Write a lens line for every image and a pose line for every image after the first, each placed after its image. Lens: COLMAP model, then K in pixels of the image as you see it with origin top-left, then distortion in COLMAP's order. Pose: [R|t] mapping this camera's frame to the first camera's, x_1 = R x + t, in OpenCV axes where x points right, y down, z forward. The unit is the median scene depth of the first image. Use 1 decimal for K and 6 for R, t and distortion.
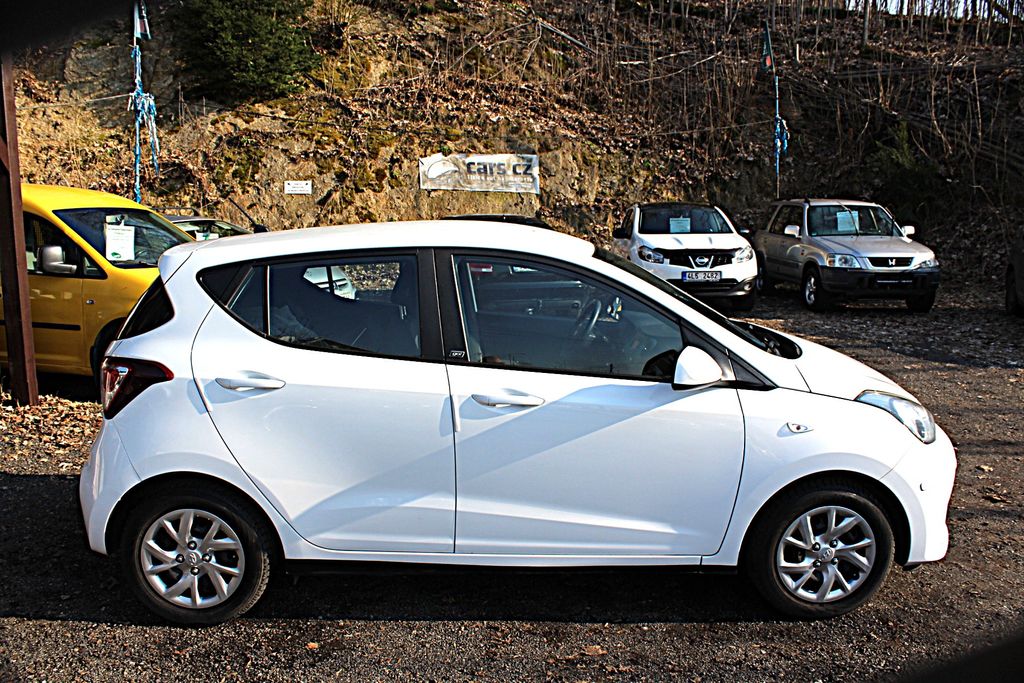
lens RADIAL K [[851.5, 0, 512.7], [0, 851.5, 341.7], [0, 0, 1]] dist [-0.162441, 0.138758]
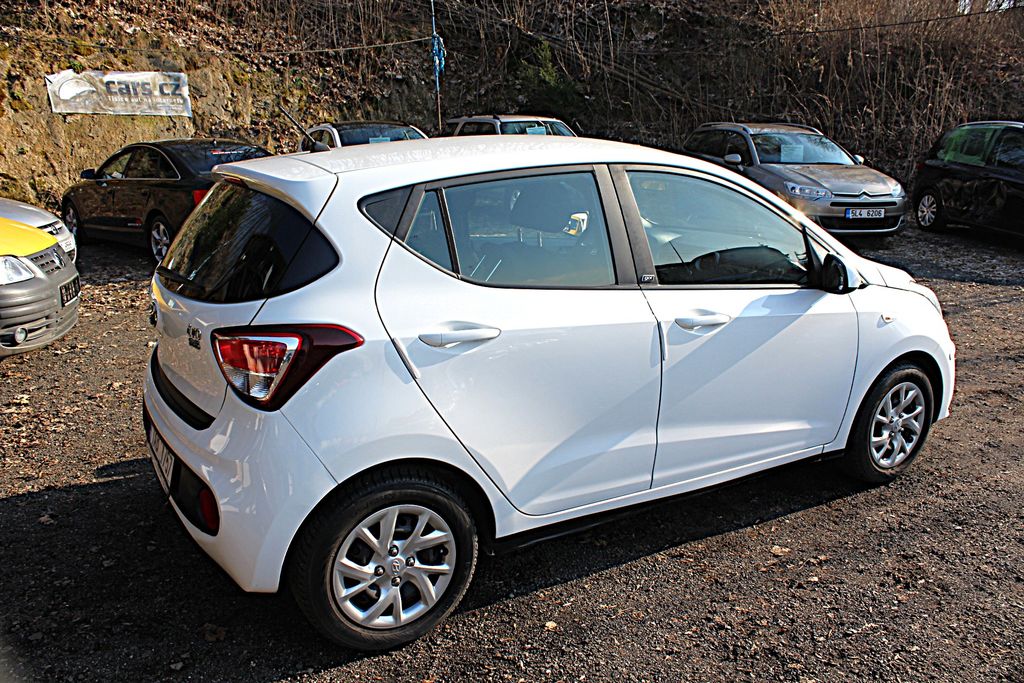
lens RADIAL K [[851.5, 0, 521.3], [0, 851.5, 348.9], [0, 0, 1]] dist [-0.162441, 0.138758]
pose [[0.873764, -0.127319, 0.469389, -0.110930], [0.080581, 0.989685, 0.118447, -0.005202], [-0.479628, -0.065671, 0.875011, 0.044320]]
